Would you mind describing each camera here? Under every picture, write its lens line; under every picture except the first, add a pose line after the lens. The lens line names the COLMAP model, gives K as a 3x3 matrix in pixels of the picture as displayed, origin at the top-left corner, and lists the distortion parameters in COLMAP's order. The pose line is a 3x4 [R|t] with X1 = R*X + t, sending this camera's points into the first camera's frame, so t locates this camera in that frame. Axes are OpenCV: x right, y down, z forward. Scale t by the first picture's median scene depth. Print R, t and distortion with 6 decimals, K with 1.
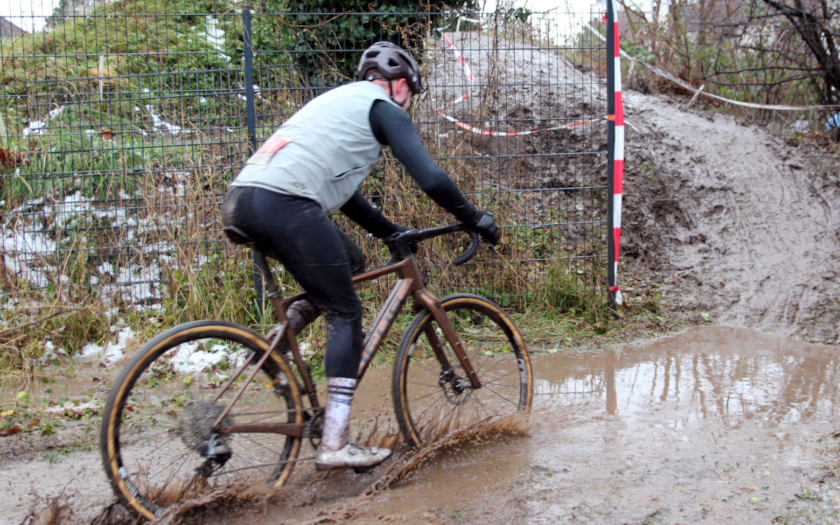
lens RADIAL K [[1134.2, 0, 420.0], [0, 1134.2, 262.5], [0, 0, 1]] dist [0.002760, -0.012262]
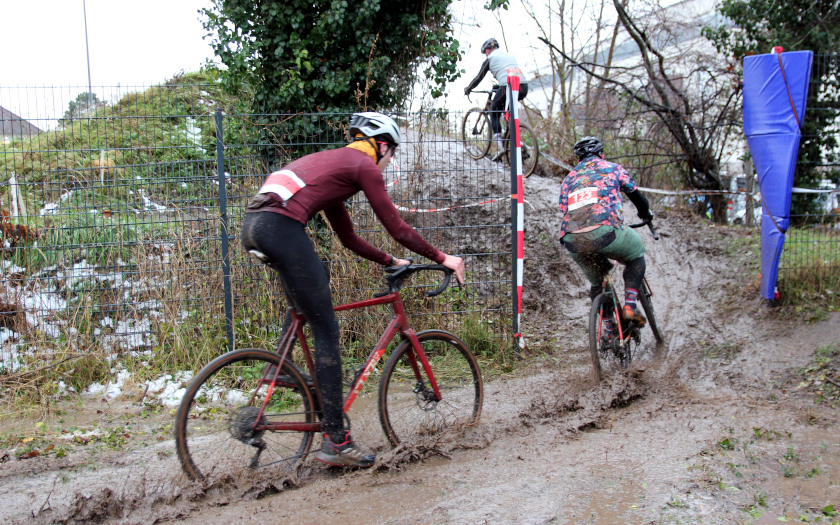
lens RADIAL K [[1134.2, 0, 420.0], [0, 1134.2, 262.5], [0, 0, 1]] dist [0.002760, -0.012262]
pose [[0.999713, -0.009543, -0.021974, 0.092338], [0.009249, 0.999867, -0.013426, -0.040029], [0.022099, 0.013219, 0.999668, -0.229489]]
